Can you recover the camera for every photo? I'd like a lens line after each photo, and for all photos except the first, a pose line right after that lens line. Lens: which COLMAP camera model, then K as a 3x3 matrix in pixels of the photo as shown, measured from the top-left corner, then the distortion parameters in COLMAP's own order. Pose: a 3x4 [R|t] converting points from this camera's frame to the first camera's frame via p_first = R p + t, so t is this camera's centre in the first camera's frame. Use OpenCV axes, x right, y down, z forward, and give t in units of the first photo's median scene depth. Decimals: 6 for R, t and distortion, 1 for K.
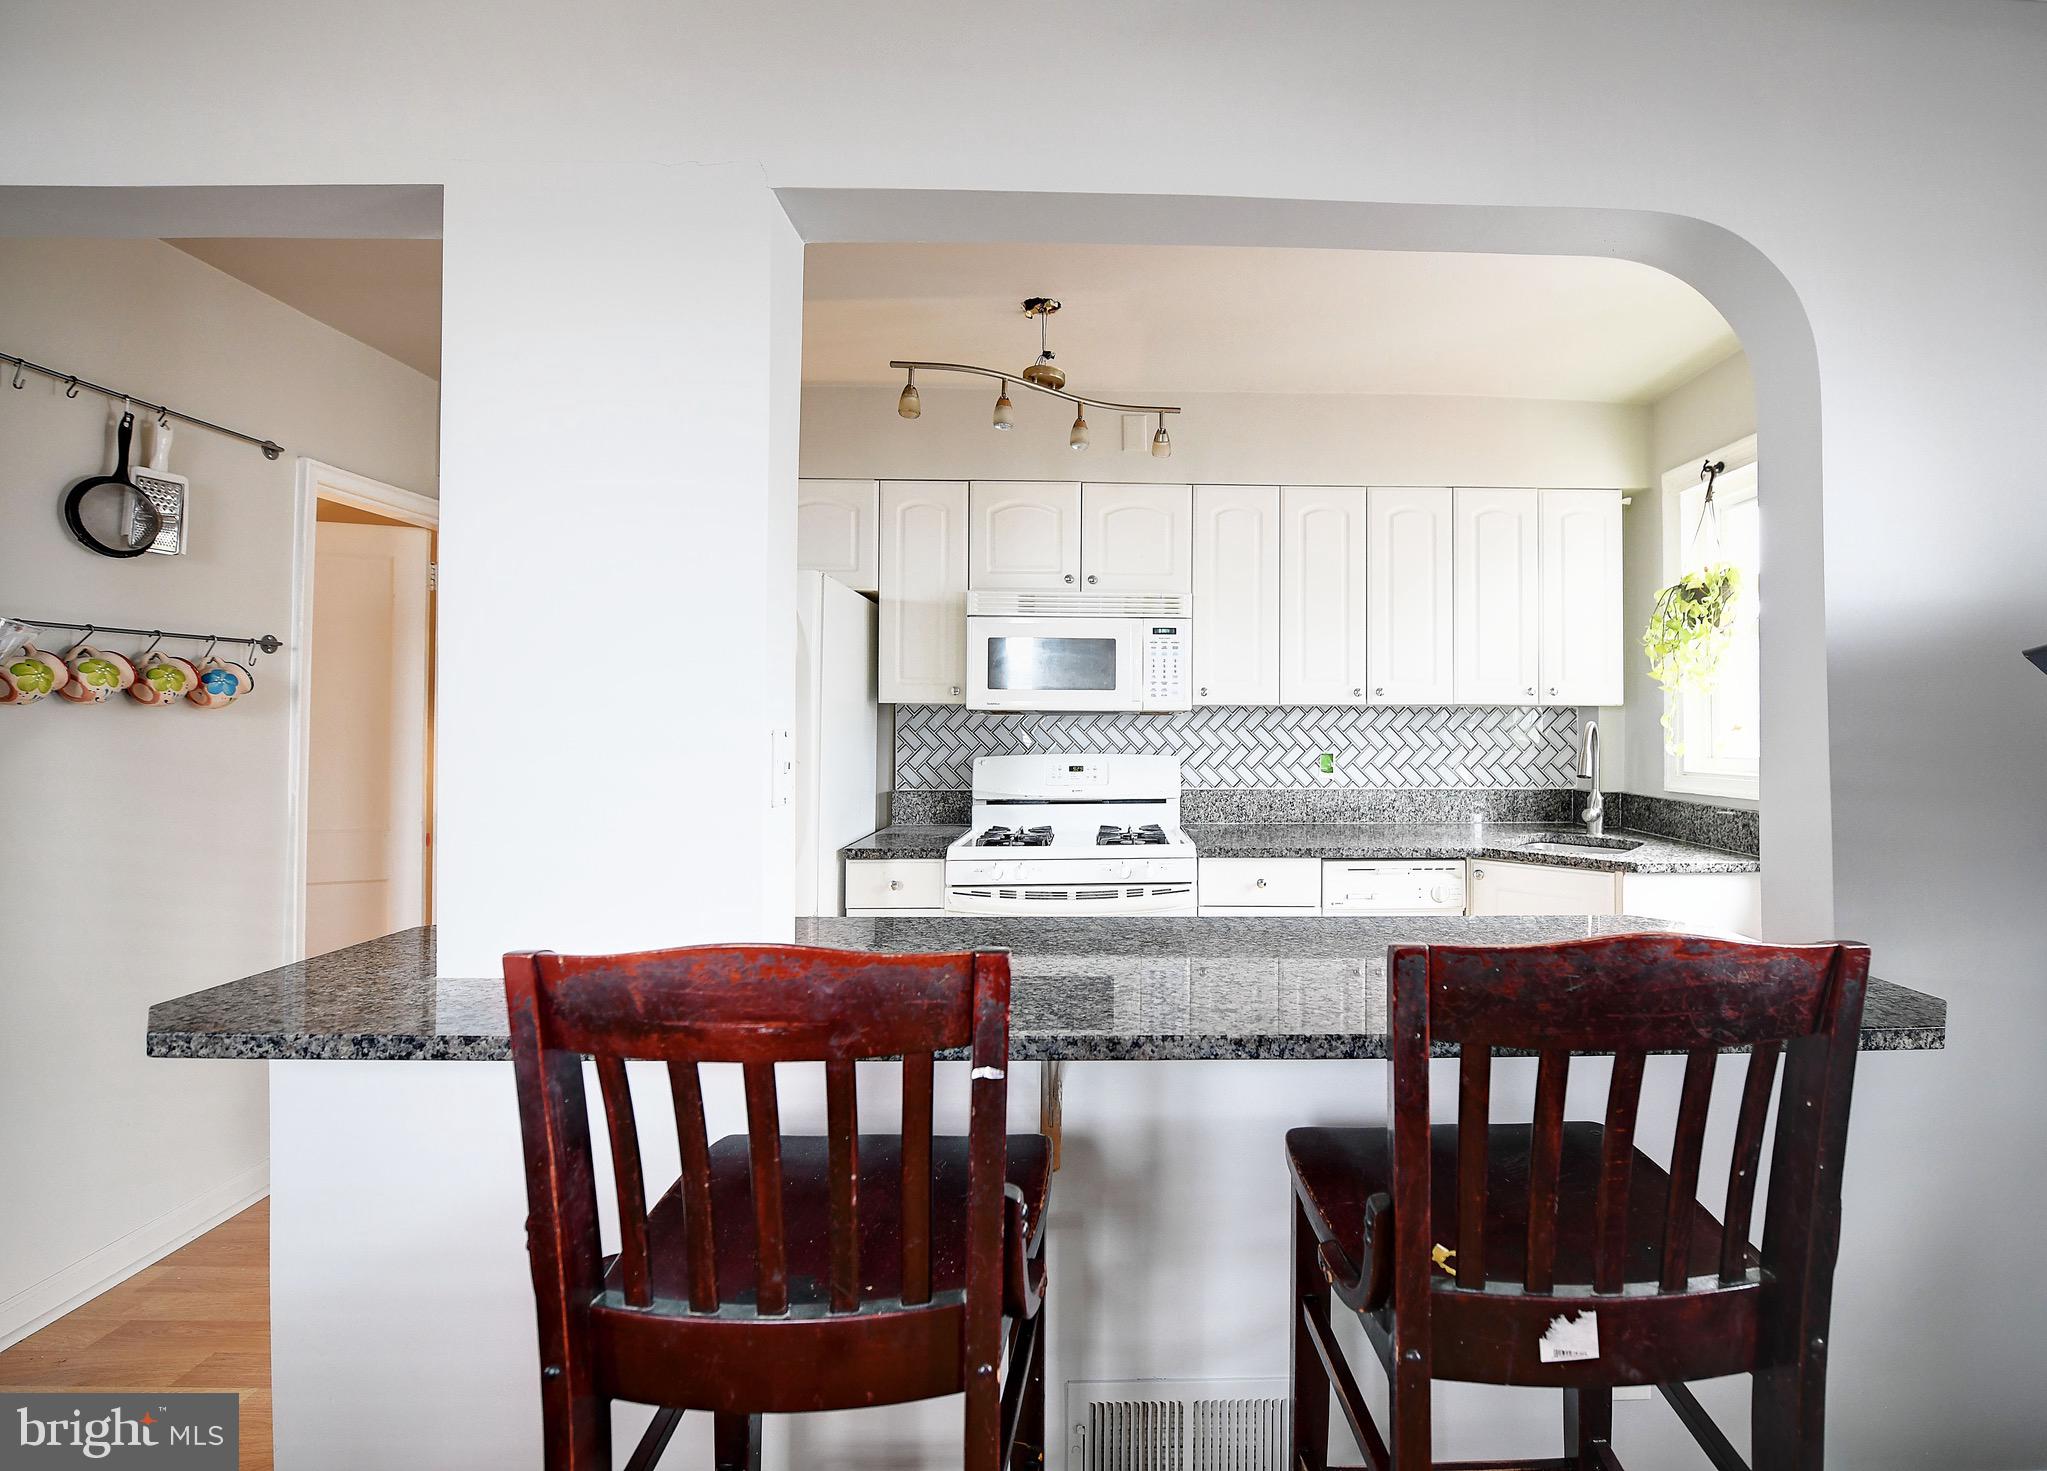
lens RADIAL K [[909.6, 0, 1122.1], [0, 909.6, 709.2], [0, 0, 1]] dist [-0.020305, -0.000029]
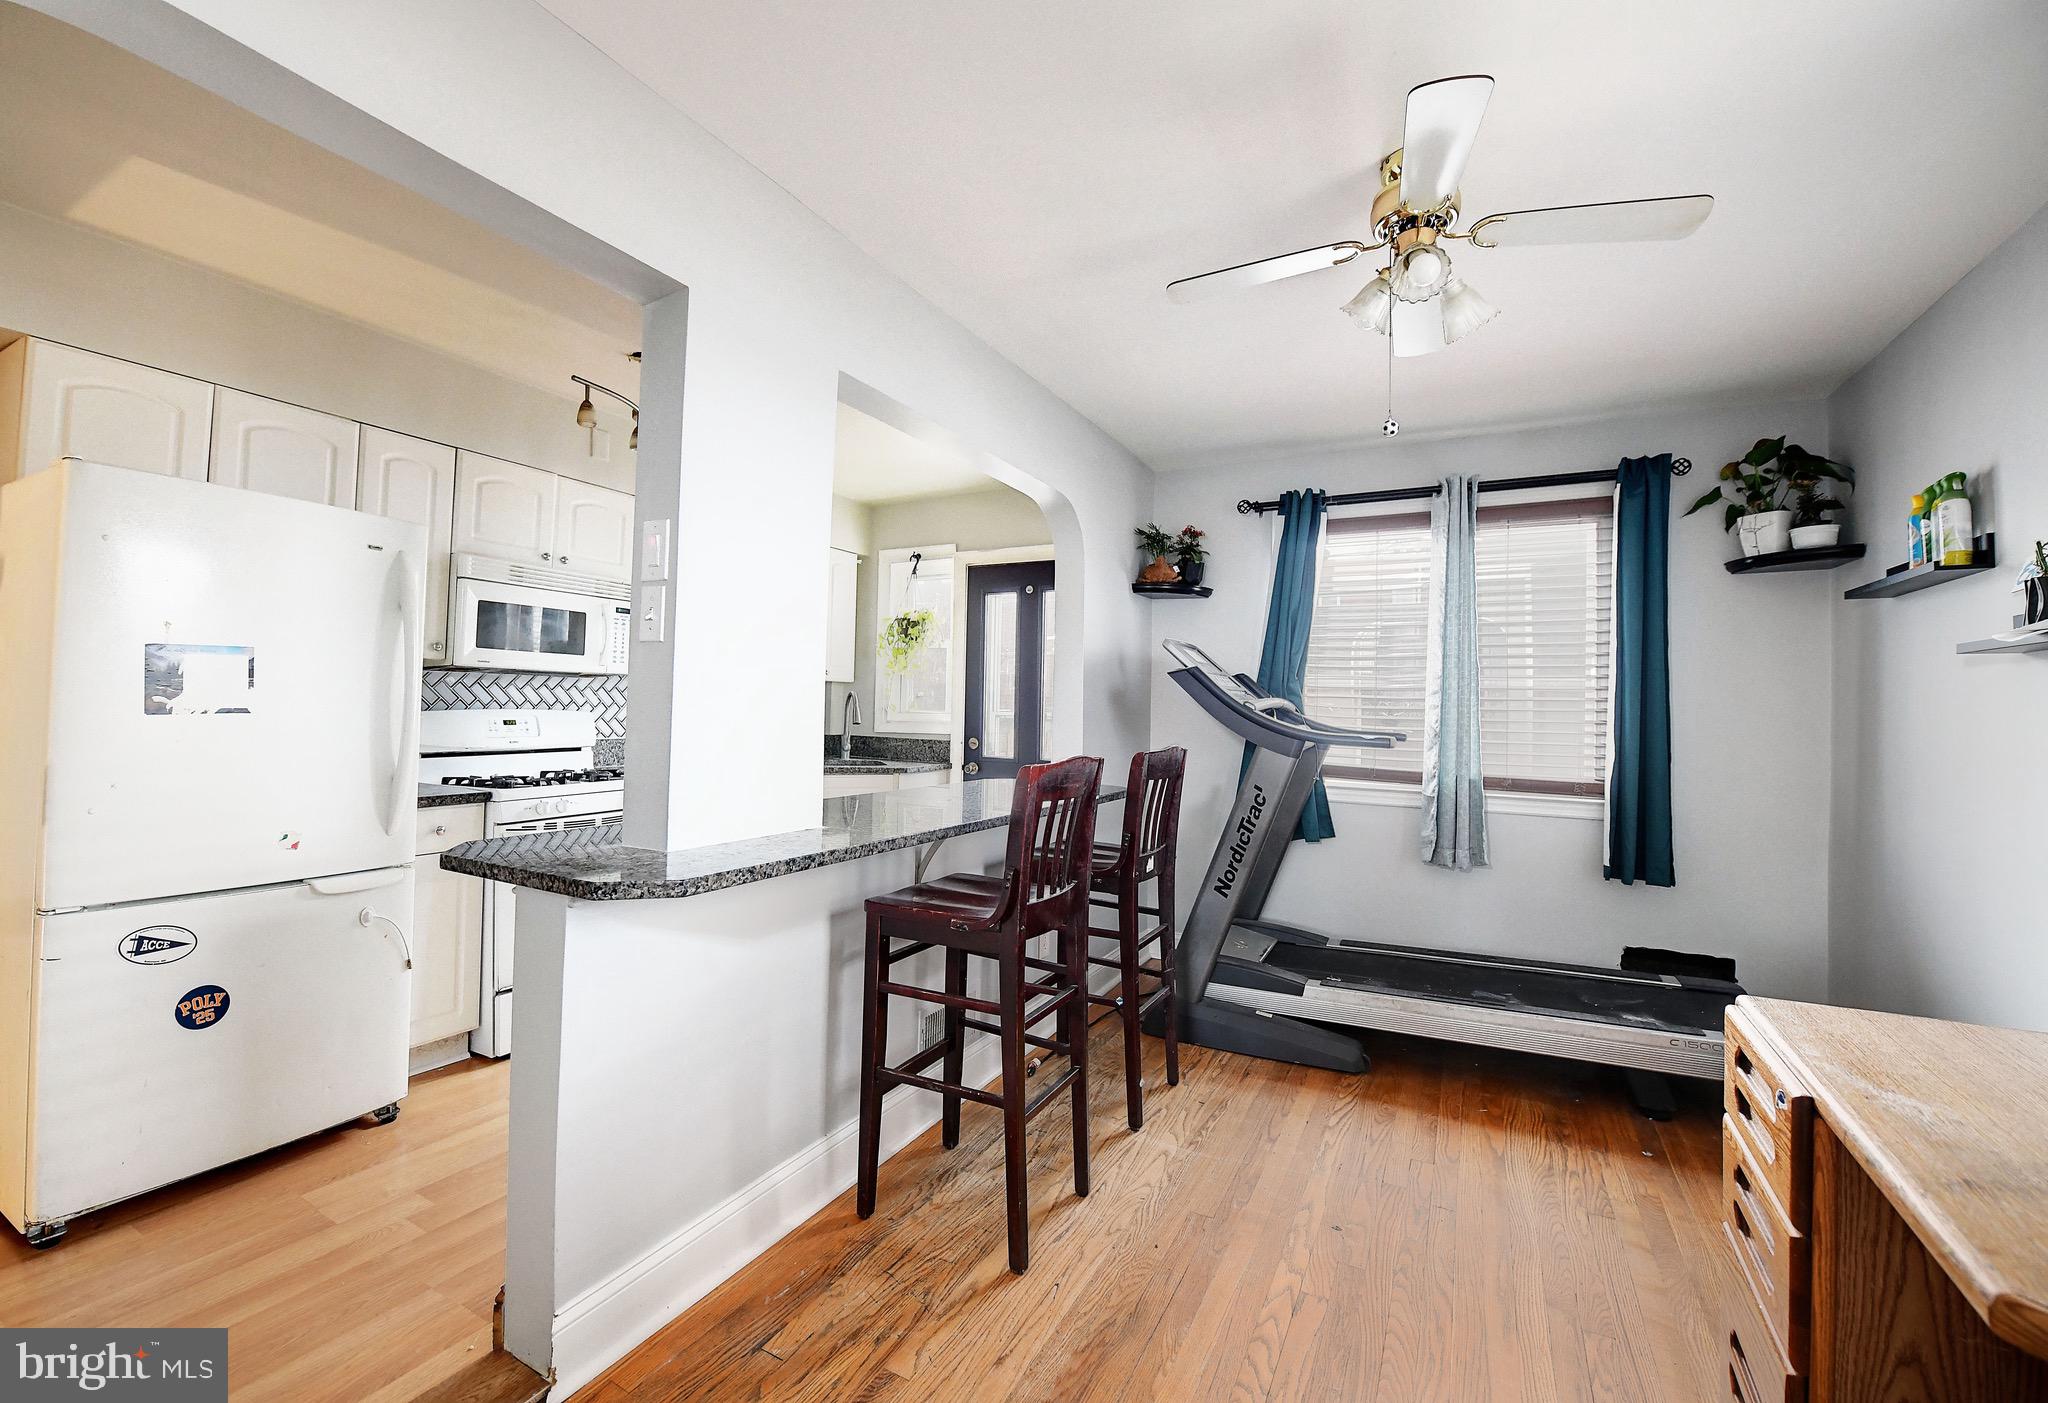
lens RADIAL K [[860.6, 0, 1024.7], [0, 860.6, 691.7], [0, 0, 1]] dist [-0.001229, -0.000106]
pose [[0.490453, 0.024326, 0.871128, -0.704302], [-0.036004, 0.999322, -0.007635, 0.014435], [-0.870723, -0.027620, 0.490997, -0.064837]]
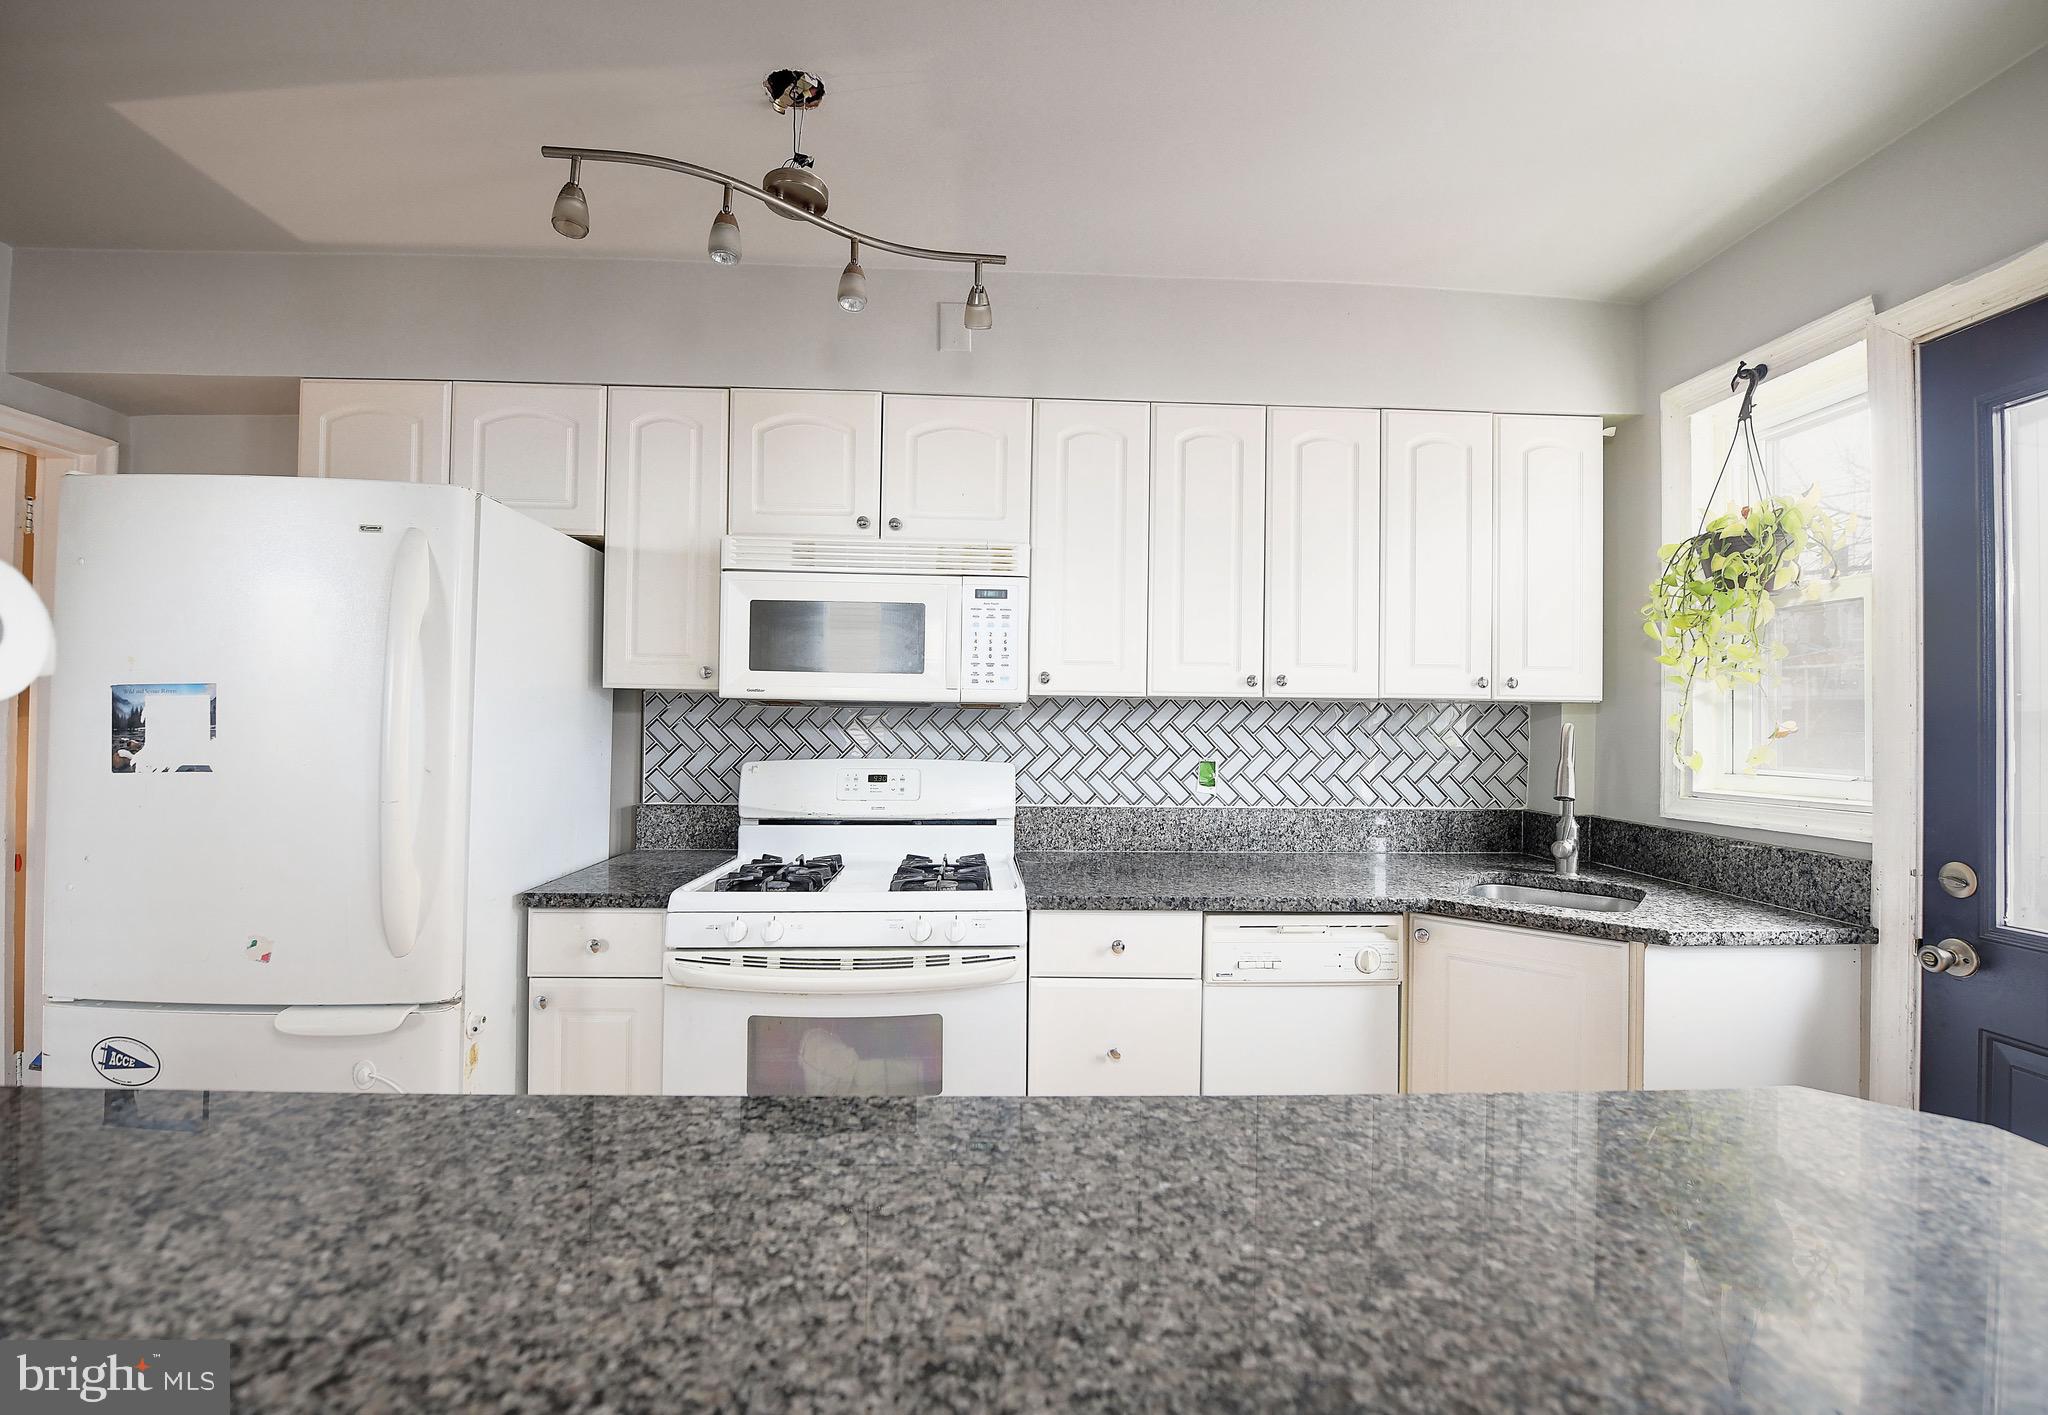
lens RADIAL K [[879.3, 0, 1004.8], [0, 879.3, 711.7], [0, 0, 1]] dist [-0.015509, -0.001629]
pose [[0.999883, 0.010558, 0.011069, 0.049805], [-0.010615, 0.999931, 0.005051, 0.005325], [-0.011015, -0.005168, 0.999926, 0.286054]]
